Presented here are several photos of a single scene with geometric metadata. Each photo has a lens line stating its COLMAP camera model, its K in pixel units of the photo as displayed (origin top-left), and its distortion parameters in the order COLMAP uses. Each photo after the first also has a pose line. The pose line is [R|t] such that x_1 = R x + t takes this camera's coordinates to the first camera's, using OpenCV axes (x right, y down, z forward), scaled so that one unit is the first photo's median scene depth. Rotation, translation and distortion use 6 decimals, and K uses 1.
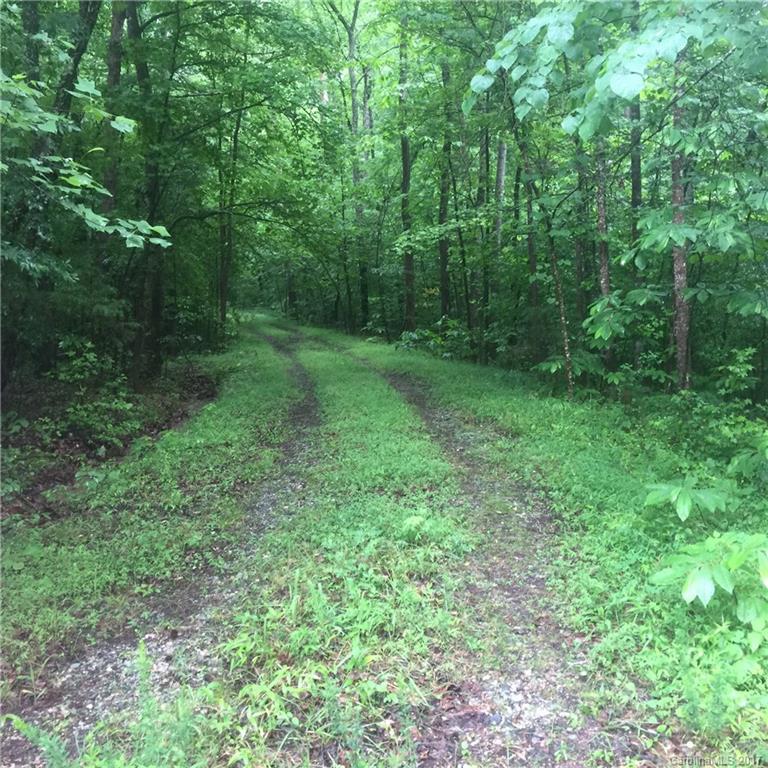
lens RADIAL K [[808.2, 0, 383.4], [0, 808.2, 382.7], [0, 0, 1]] dist [0.000816, 0.000000]
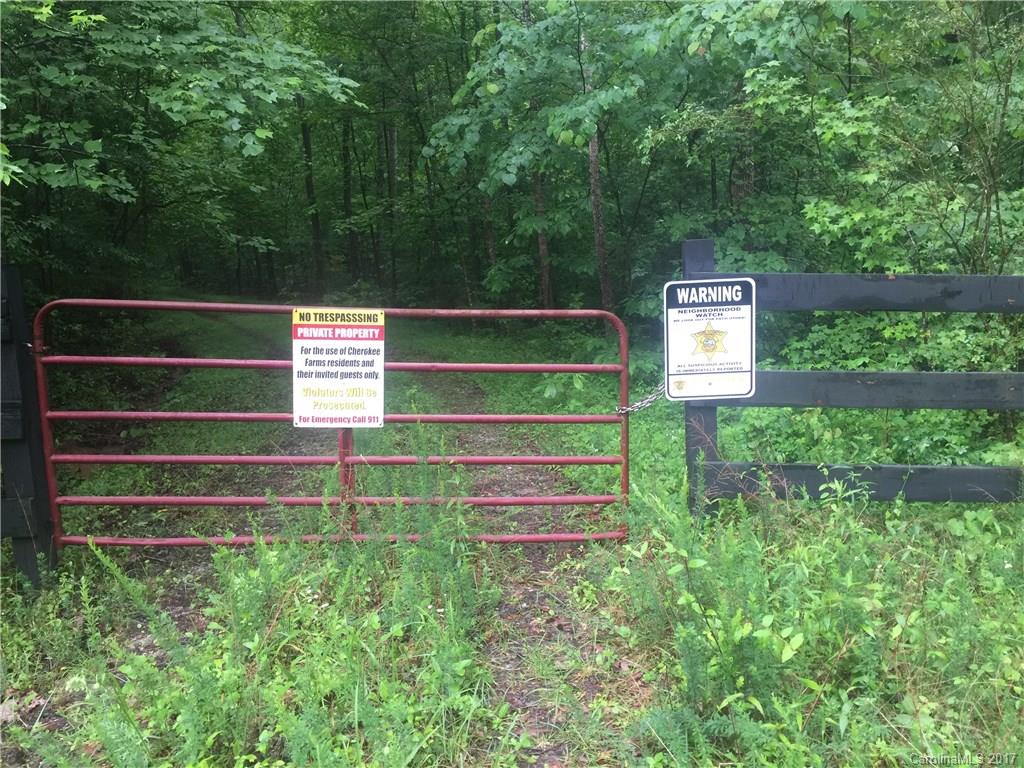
lens RADIAL K [[860.6, 0, 511.2], [0, 860.6, 384.9], [0, 0, 1]] dist [0.072405, -0.116105]
pose [[0.954697, -0.075864, 0.287748, -0.201903], [0.063049, 0.996572, 0.053559, 0.039693], [-0.290825, -0.032990, 0.956207, -0.628060]]
